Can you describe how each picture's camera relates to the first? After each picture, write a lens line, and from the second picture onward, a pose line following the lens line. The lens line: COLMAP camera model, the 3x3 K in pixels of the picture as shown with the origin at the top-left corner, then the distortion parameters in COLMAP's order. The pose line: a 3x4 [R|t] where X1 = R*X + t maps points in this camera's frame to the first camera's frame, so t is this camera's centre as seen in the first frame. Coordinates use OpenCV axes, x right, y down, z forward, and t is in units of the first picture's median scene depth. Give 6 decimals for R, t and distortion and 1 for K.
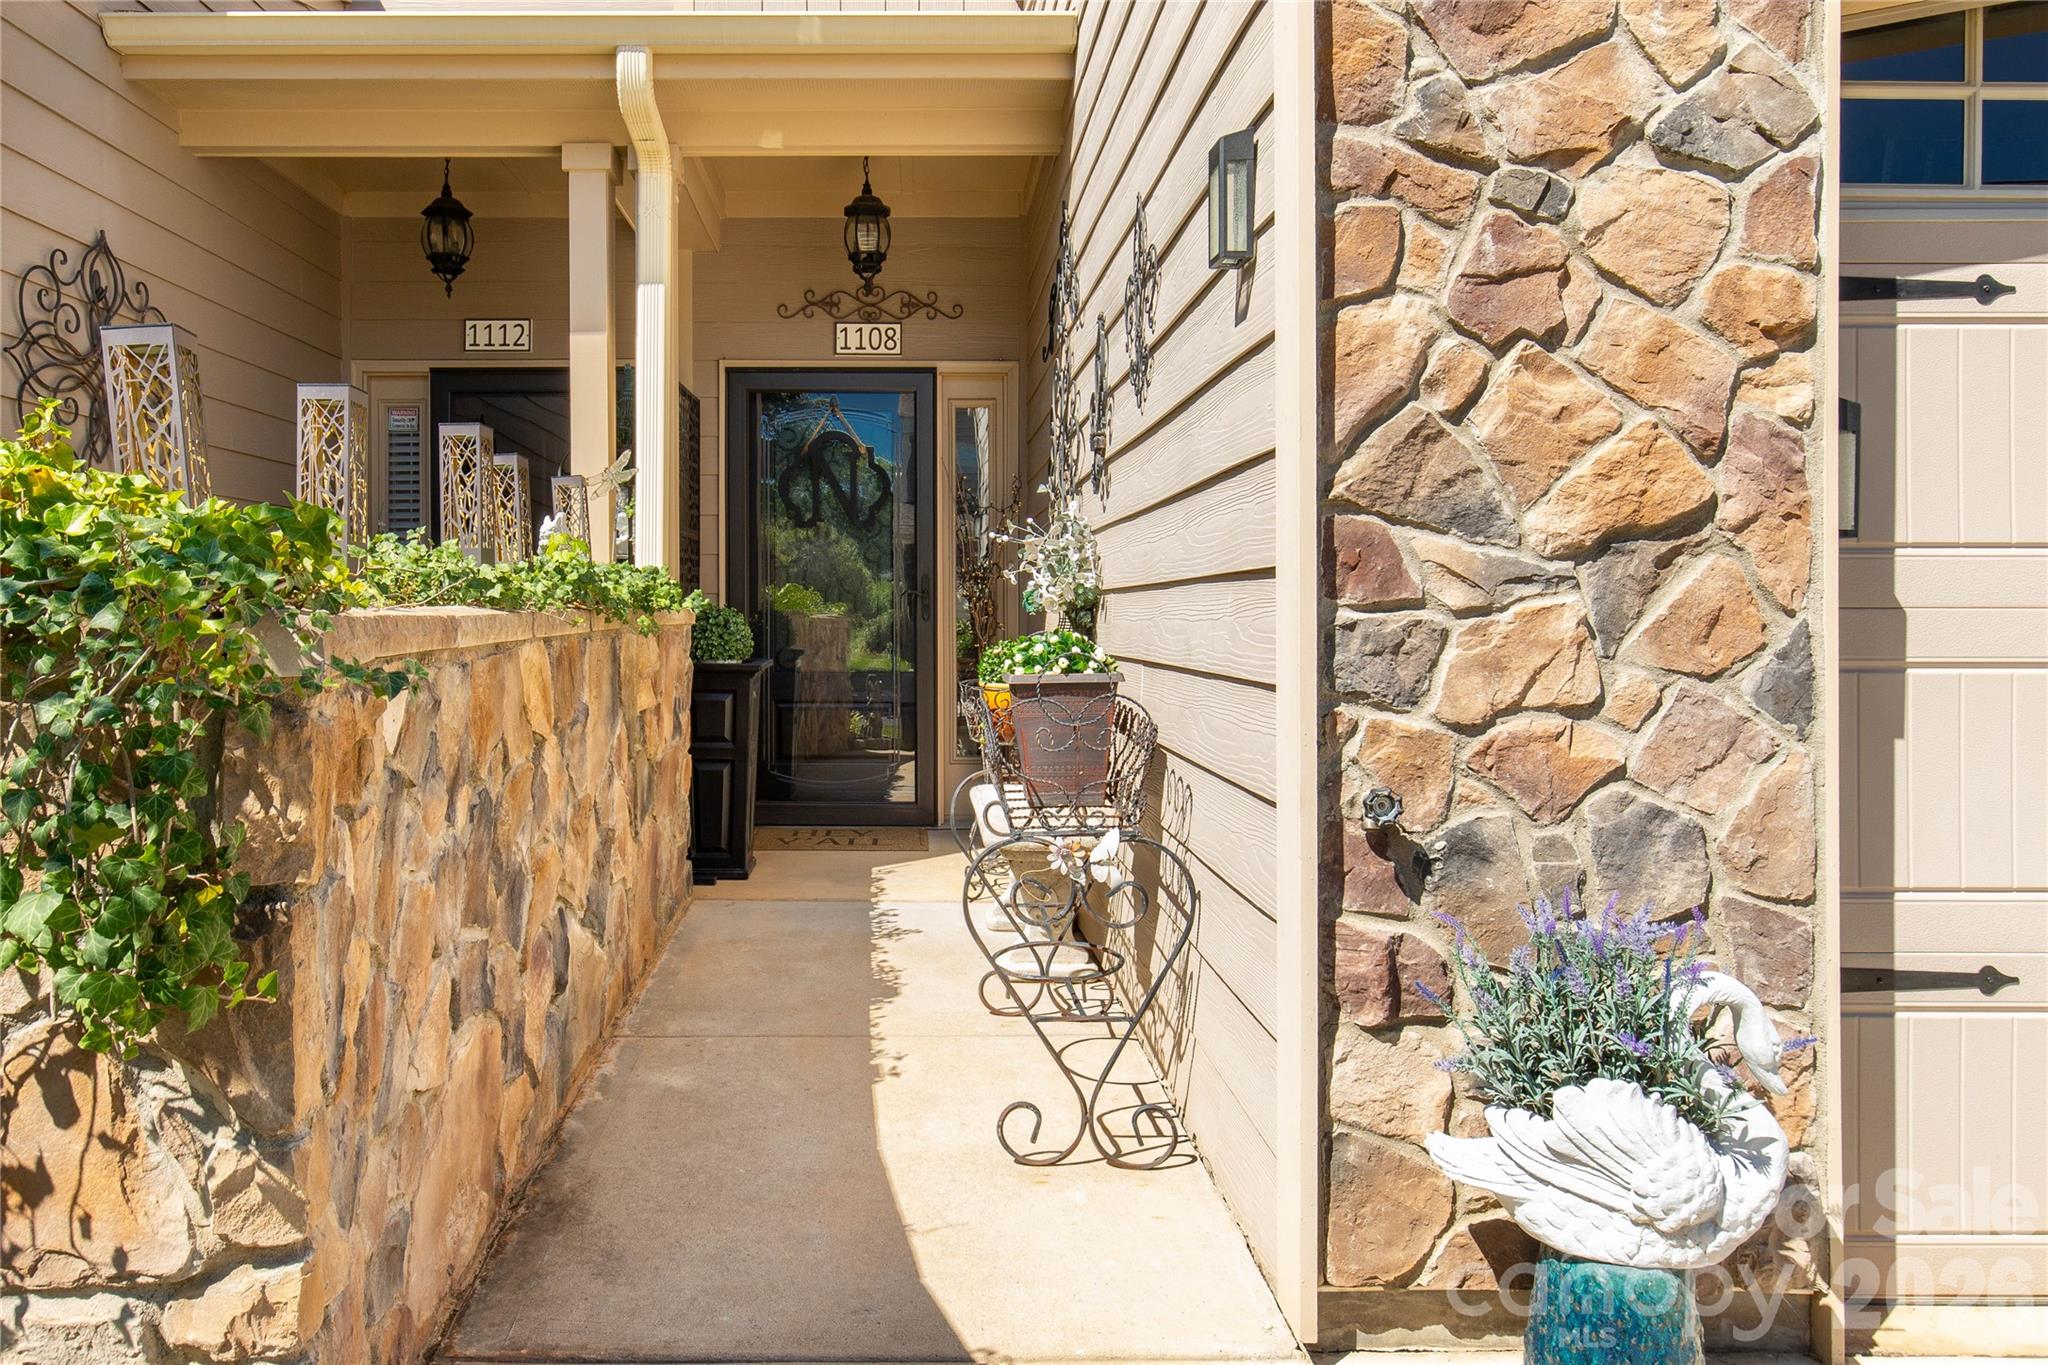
lens RADIAL K [[1281.3, 0, 931.2], [0, 1281.3, 632.8], [0, 0, 1]] dist [-0.001956, 0.001963]
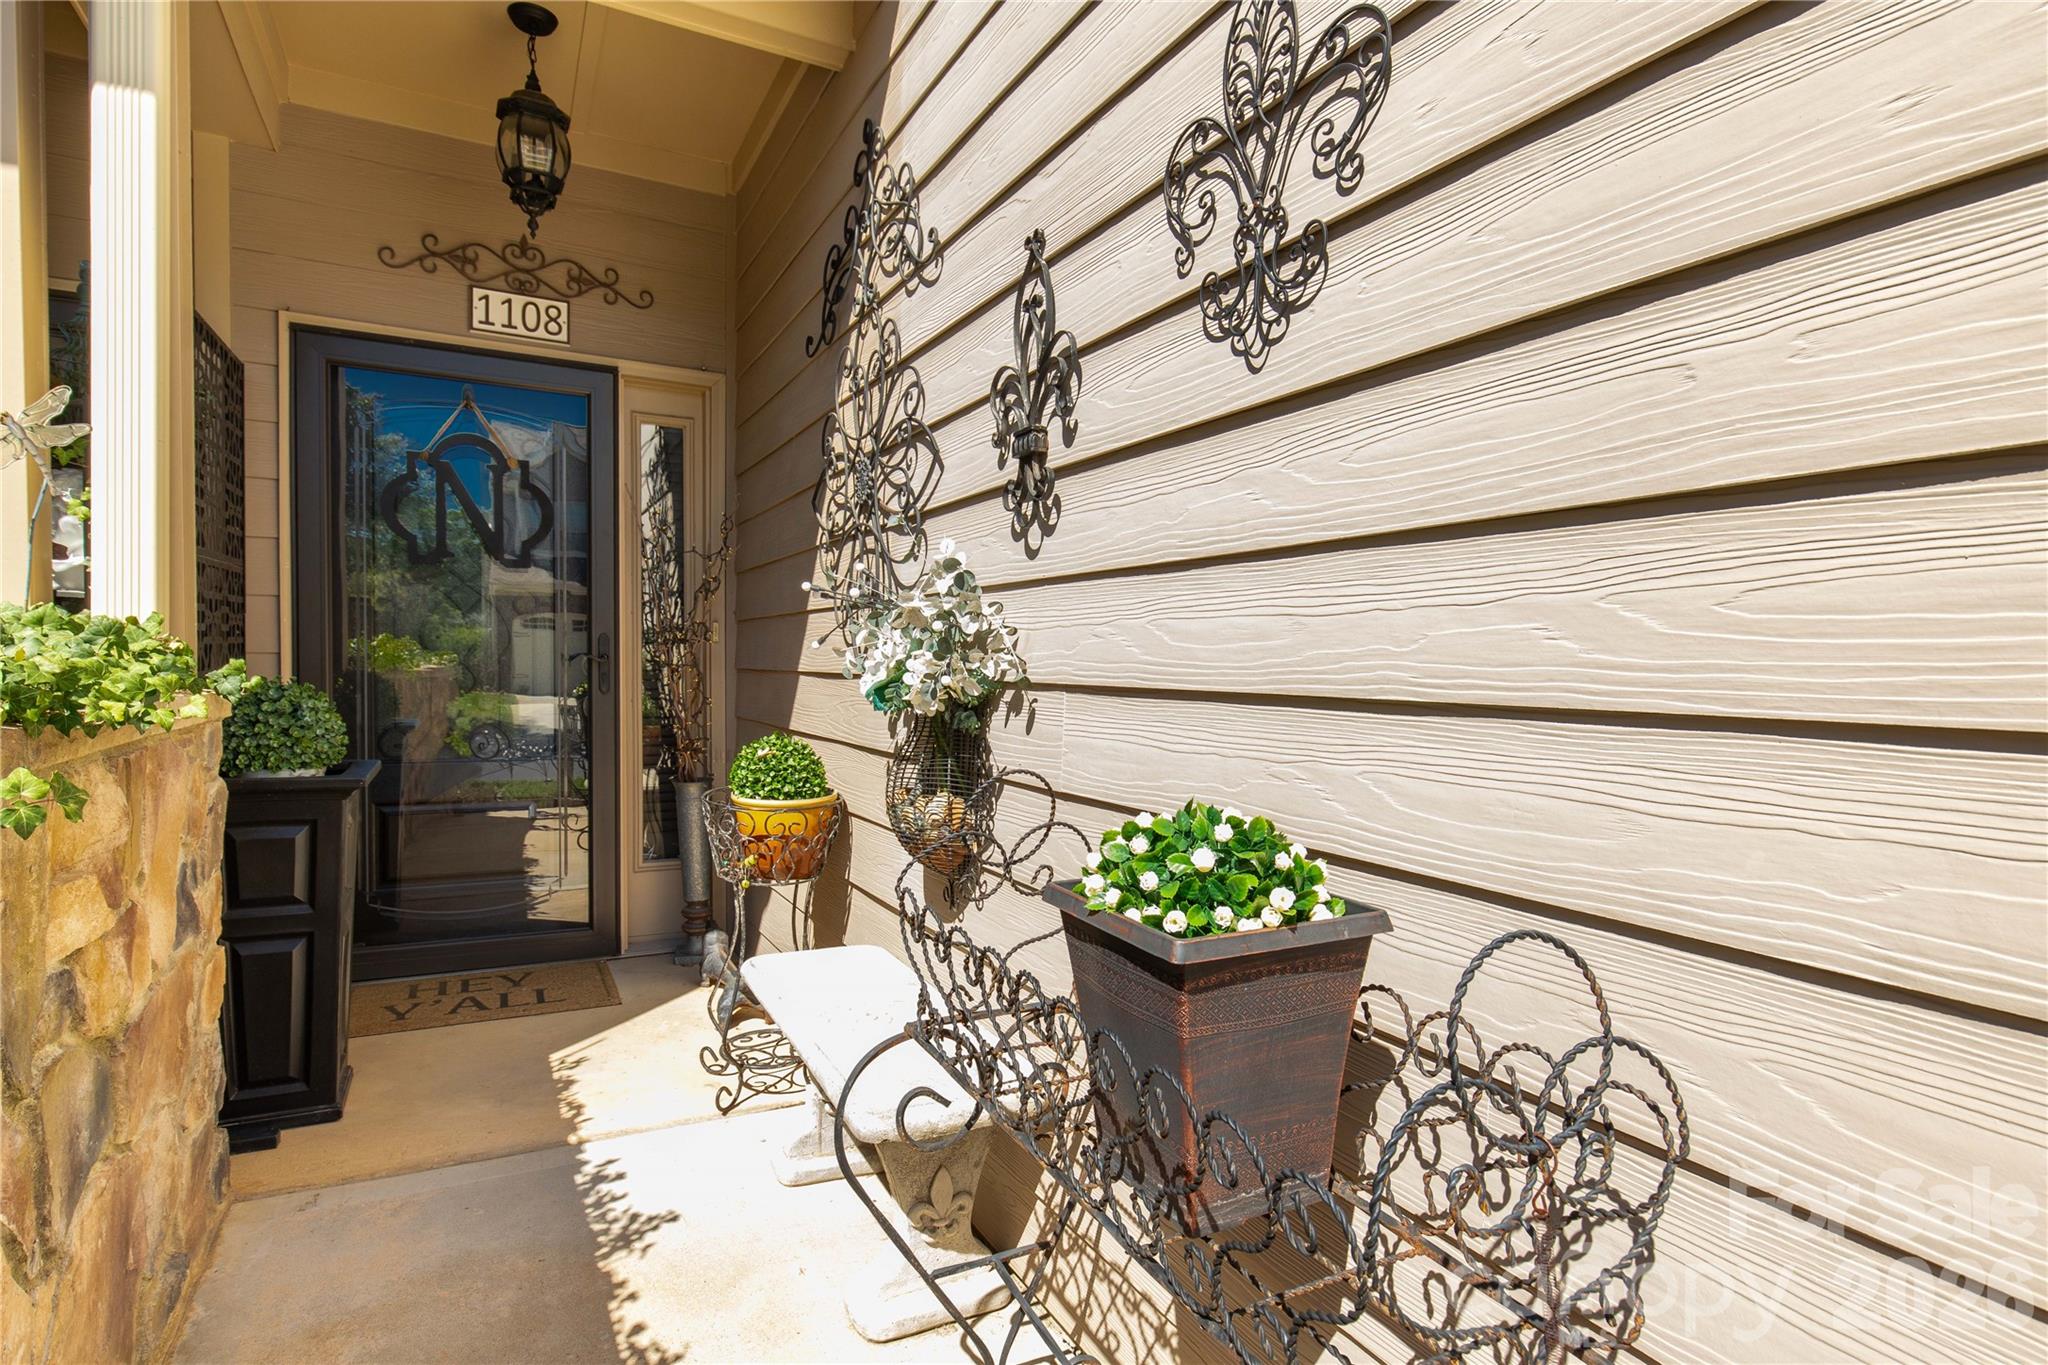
lens RADIAL K [[1048.0, 0, 1038.0], [0, 1048.0, 707.2], [0, 0, 1]] dist [-0.007640, -0.000665]
pose [[0.894757, -0.003483, 0.446540, -0.069522], [-0.009123, 0.999618, 0.026077, -0.027437], [-0.446461, -0.027406, 0.894383, 0.423363]]
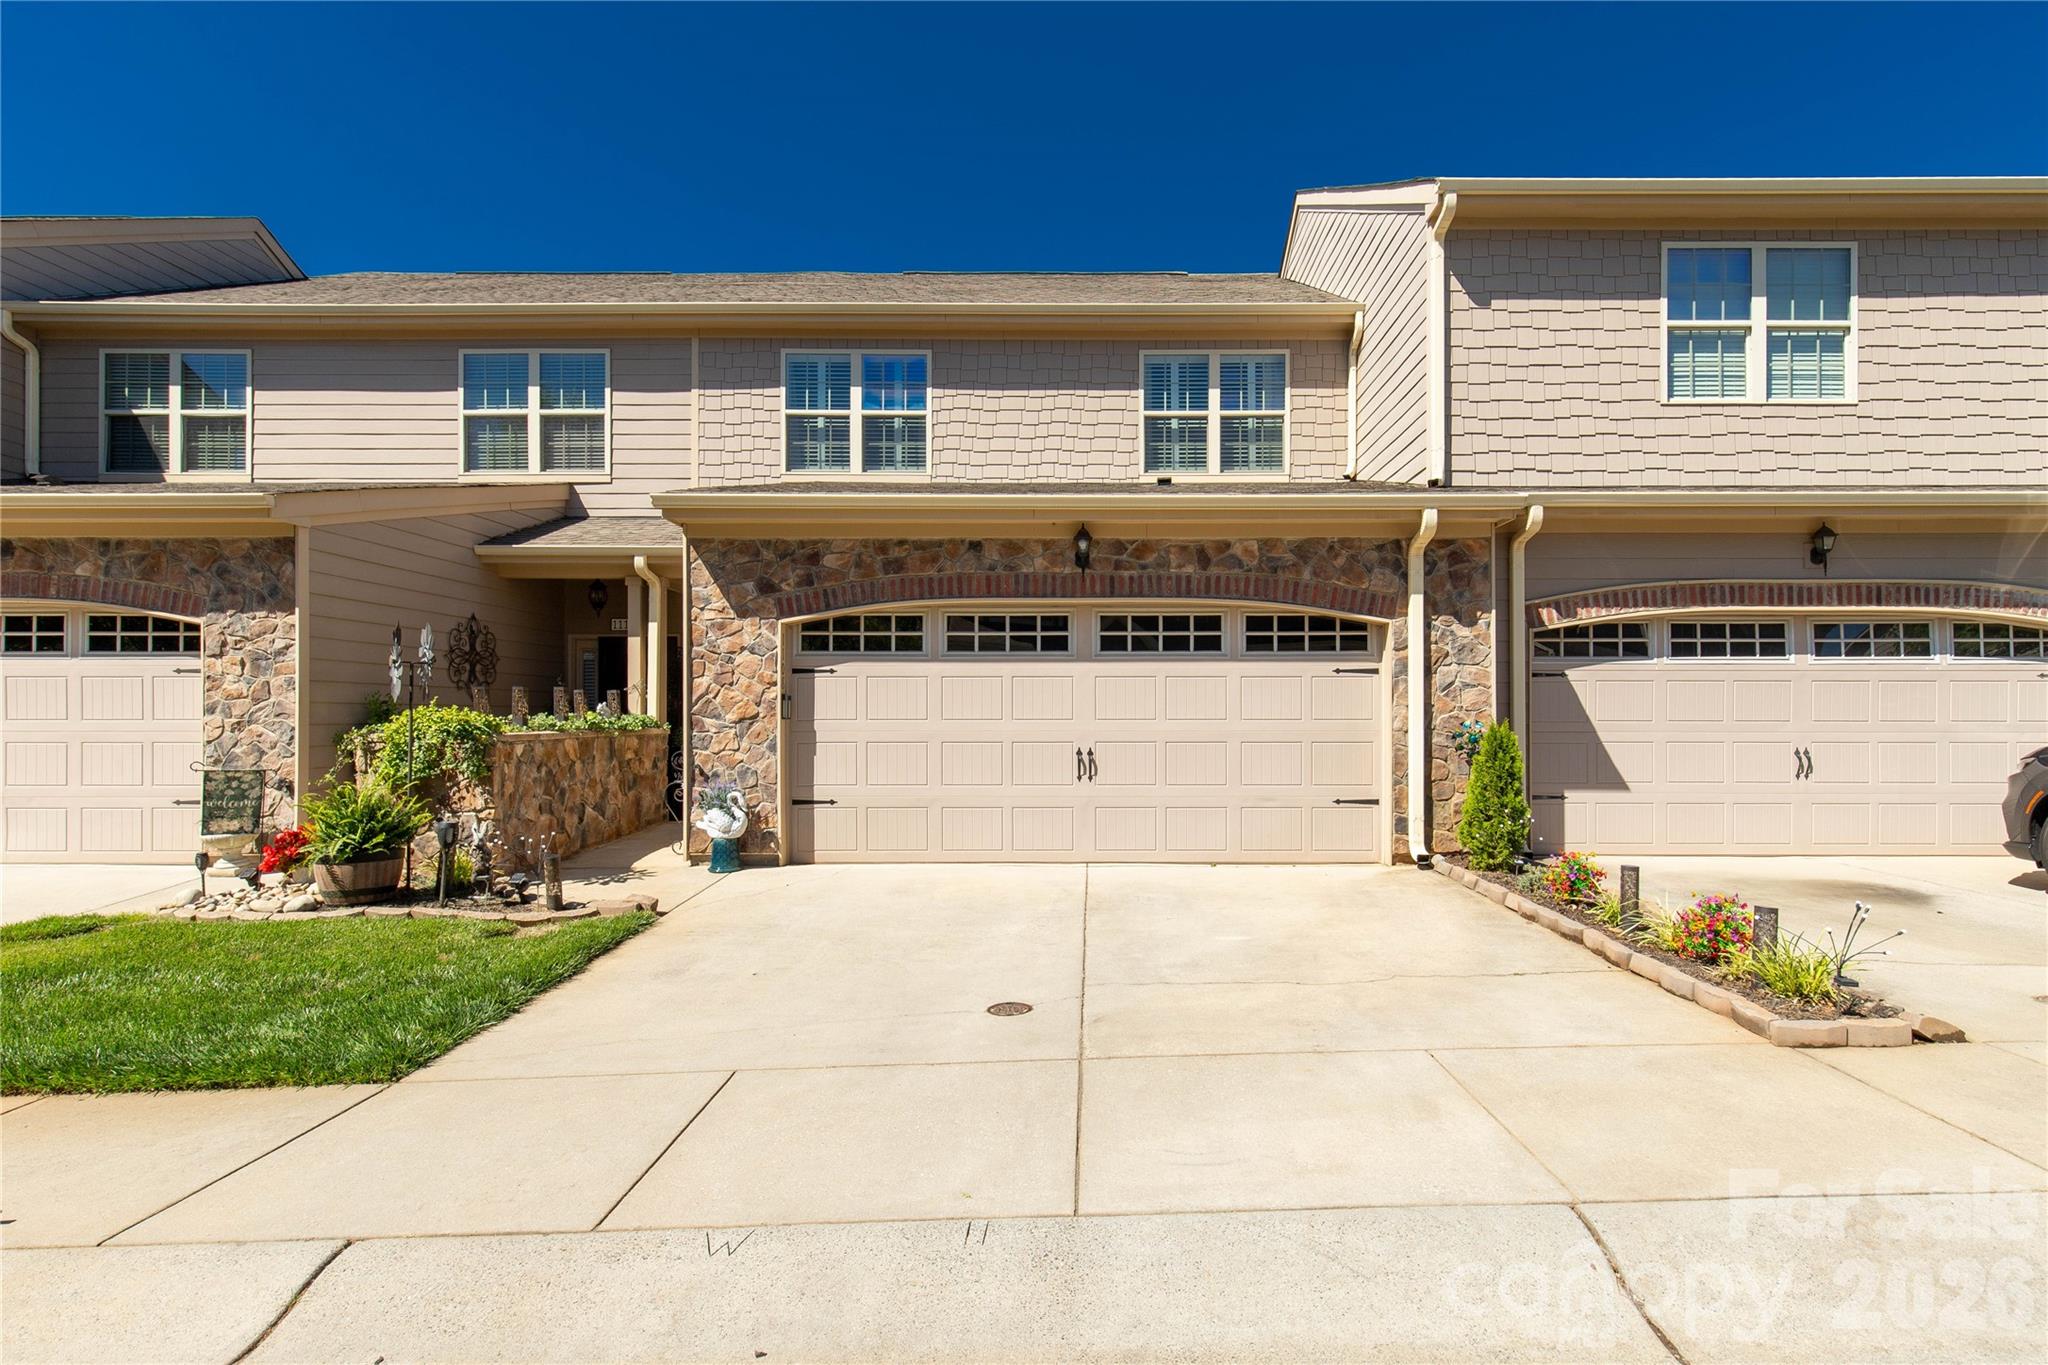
lens RADIAL K [[936.5, 0, 1073.3], [0, 936.5, 703.4], [0, 0, 1]] dist [0.007589, -0.001833]
pose [[0.999987, -0.004345, -0.002515, 0.800287], [0.004254, 0.999365, -0.035384, 0.003029], [0.002667, 0.035373, 0.999371, -1.246966]]
